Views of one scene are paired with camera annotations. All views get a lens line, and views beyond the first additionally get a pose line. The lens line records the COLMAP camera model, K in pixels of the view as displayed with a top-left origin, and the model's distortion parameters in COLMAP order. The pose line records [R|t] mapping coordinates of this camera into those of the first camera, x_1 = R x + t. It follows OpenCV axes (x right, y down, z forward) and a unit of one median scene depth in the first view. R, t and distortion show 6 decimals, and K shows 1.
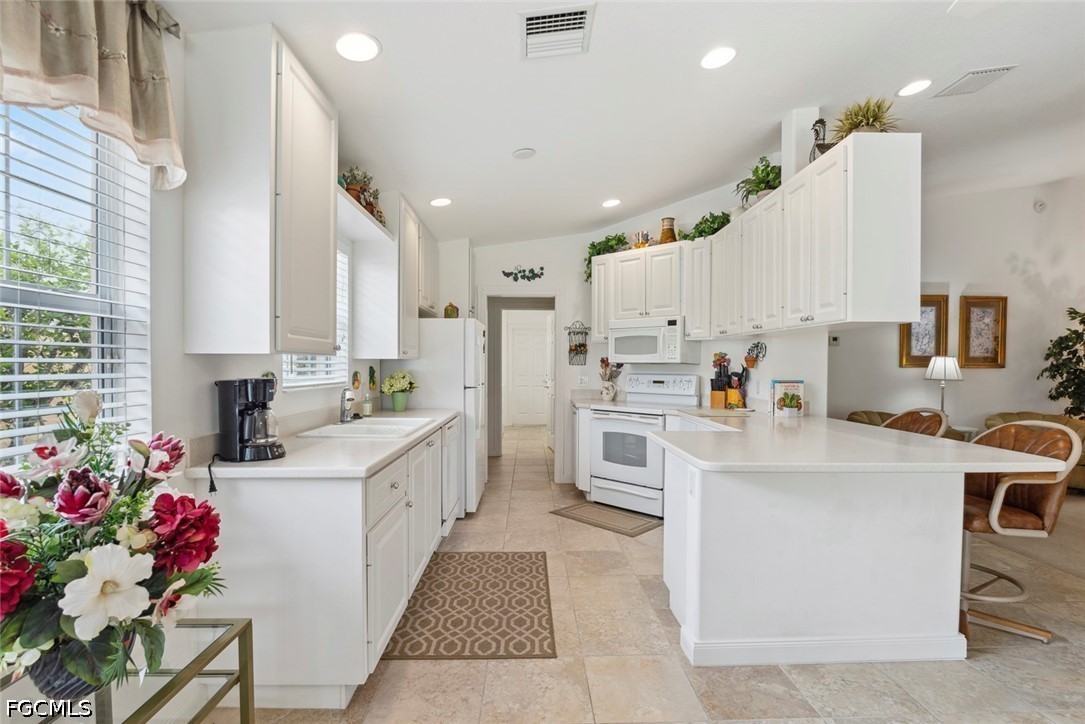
lens RADIAL K [[497.2, 0, 541.4], [0, 497.2, 367.3], [0, 0, 1]] dist [-0.017240, 0.000806]
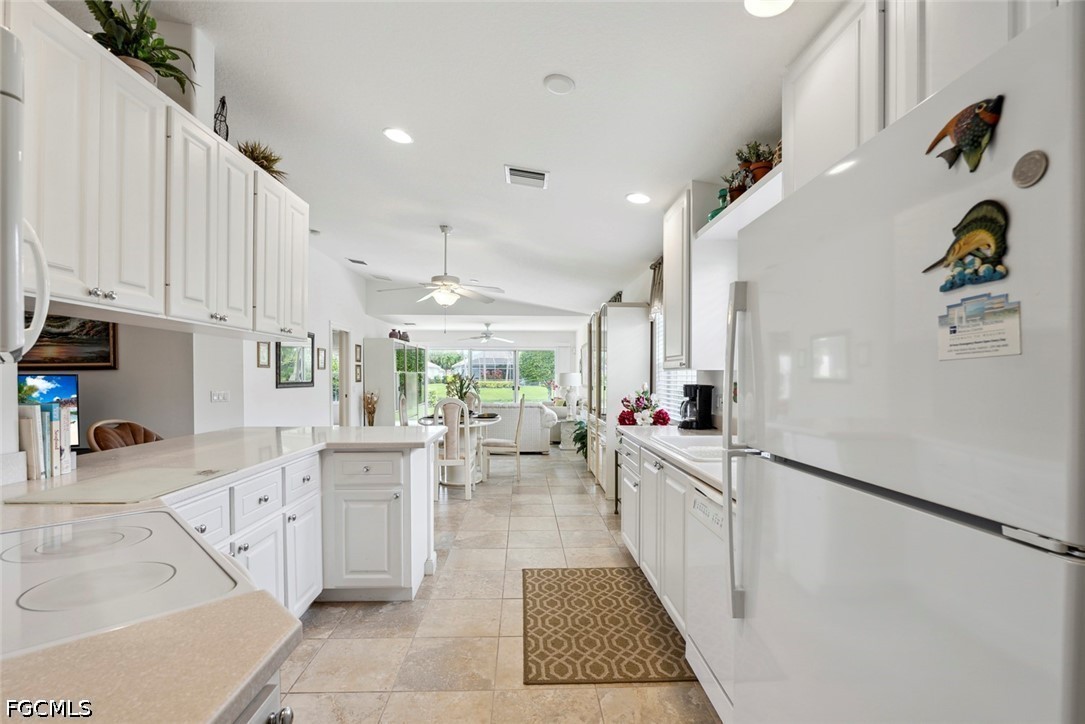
lens RADIAL K [[497.7, 0, 544.4], [0, 497.7, 378.5], [0, 0, 1]] dist [-0.022780, 0.001151]
pose [[-0.999828, -0.004887, -0.017869, -0.003029], [-0.005185, 0.999847, 0.016715, -0.009613], [0.017785, 0.016805, -0.999701, 1.294723]]
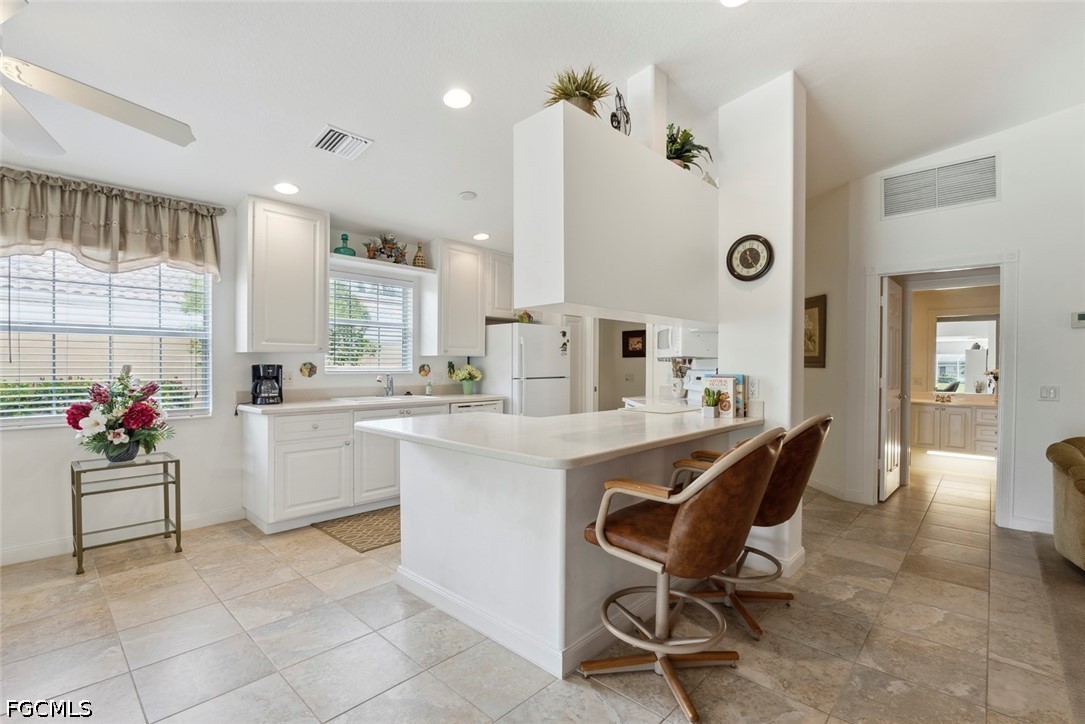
lens RADIAL K [[489.1, 0, 544.8], [0, 489.1, 368.4], [0, 0, 1]] dist [-0.013860, 0.000677]
pose [[0.712167, 0.003755, -0.702000, 0.757839], [-0.006367, 0.999979, -0.001109, 0.016050], [0.701981, 0.005259, 0.712176, 0.171896]]
